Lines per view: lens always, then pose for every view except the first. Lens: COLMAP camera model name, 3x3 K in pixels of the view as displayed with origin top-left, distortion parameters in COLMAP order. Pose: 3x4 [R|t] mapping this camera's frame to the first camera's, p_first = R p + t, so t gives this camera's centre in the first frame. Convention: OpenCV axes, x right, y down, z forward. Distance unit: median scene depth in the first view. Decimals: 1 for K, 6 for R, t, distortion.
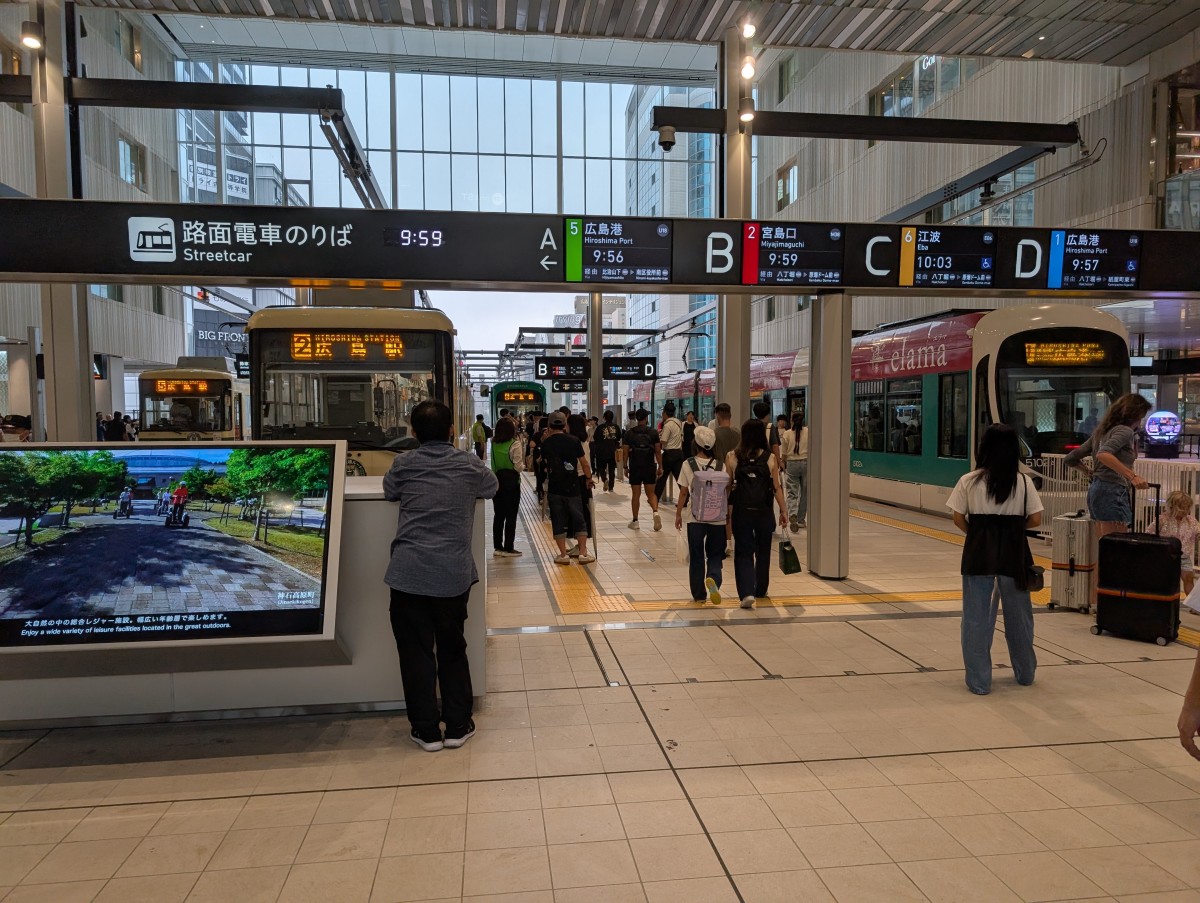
lens RADIAL K [[822.3, 0, 600.0], [0, 822.3, 451.5], [0, 0, 1]] dist [0.001721, 0.002830]
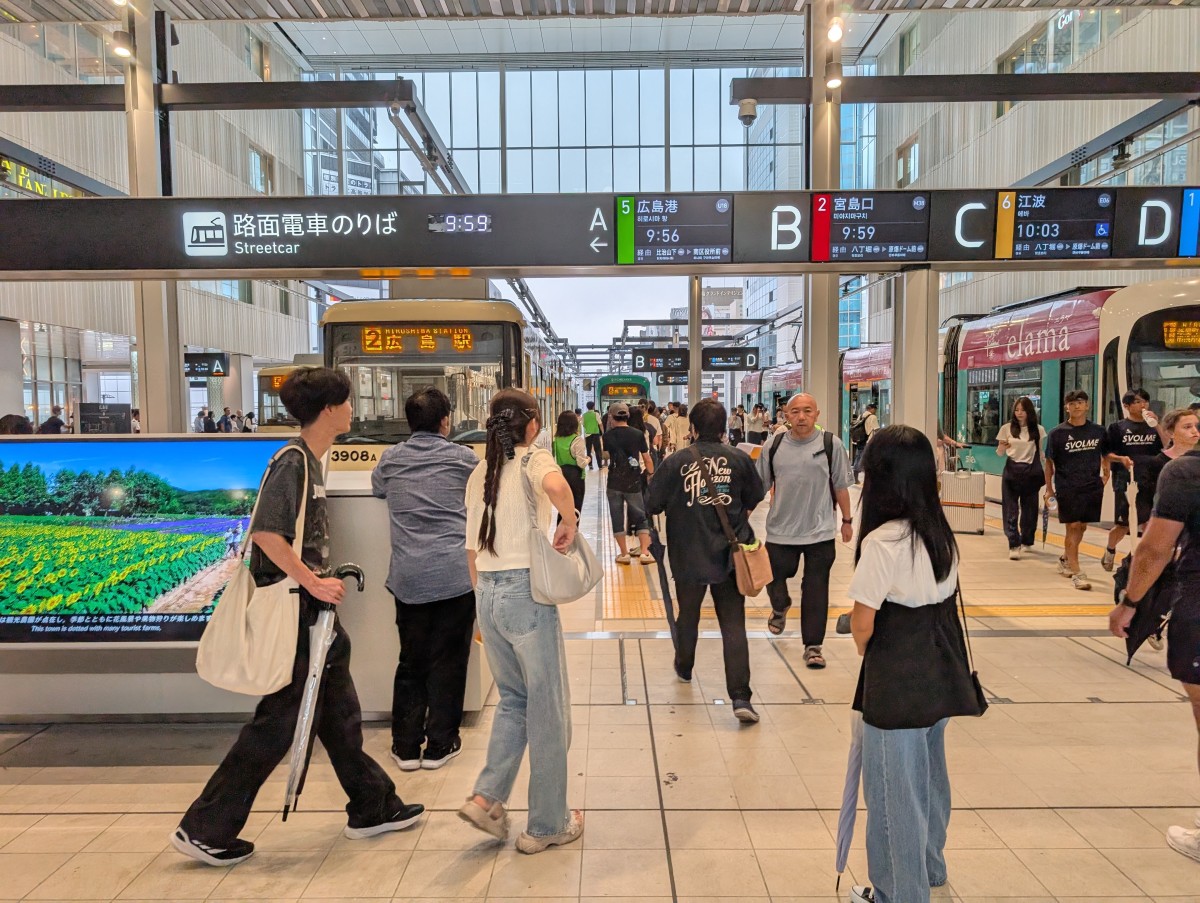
lens RADIAL K [[822.3, 0, 600.0], [0, 822.3, 451.5], [0, 0, 1]] dist [0.001721, 0.002830]
pose [[0.989933, 0.002531, -0.141514, 0.052566], [-0.001485, 0.999971, 0.007496, 0.000190], [0.141528, -0.007210, 0.989908, 0.047723]]
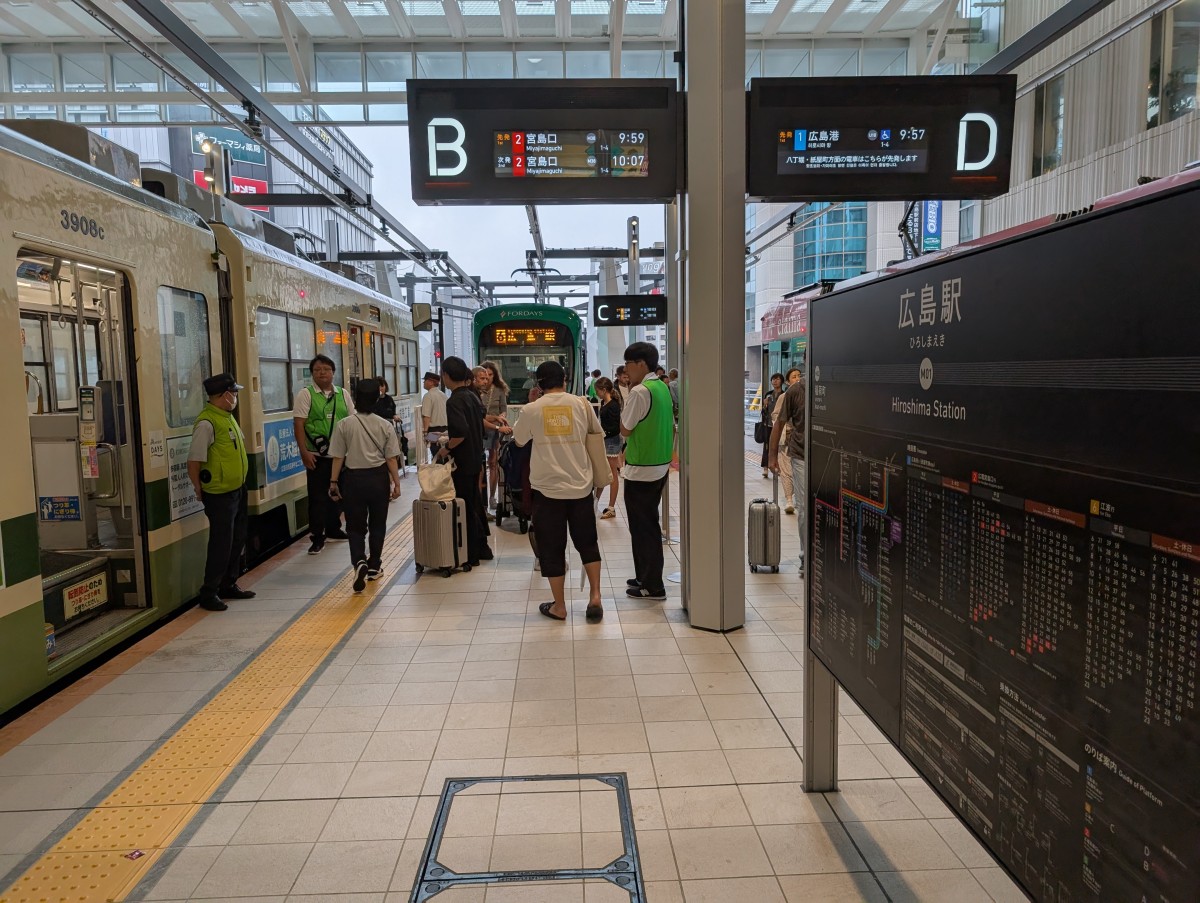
lens RADIAL K [[815.0, 0, 600.0], [0, 815.0, 451.5], [0, 0, 1]] dist [0.043415, -0.066214]
pose [[0.995324, -0.005329, -0.096445, -0.031349], [0.010453, 0.998556, 0.052695, -0.083421], [0.096024, -0.053457, 0.993942, 1.873533]]
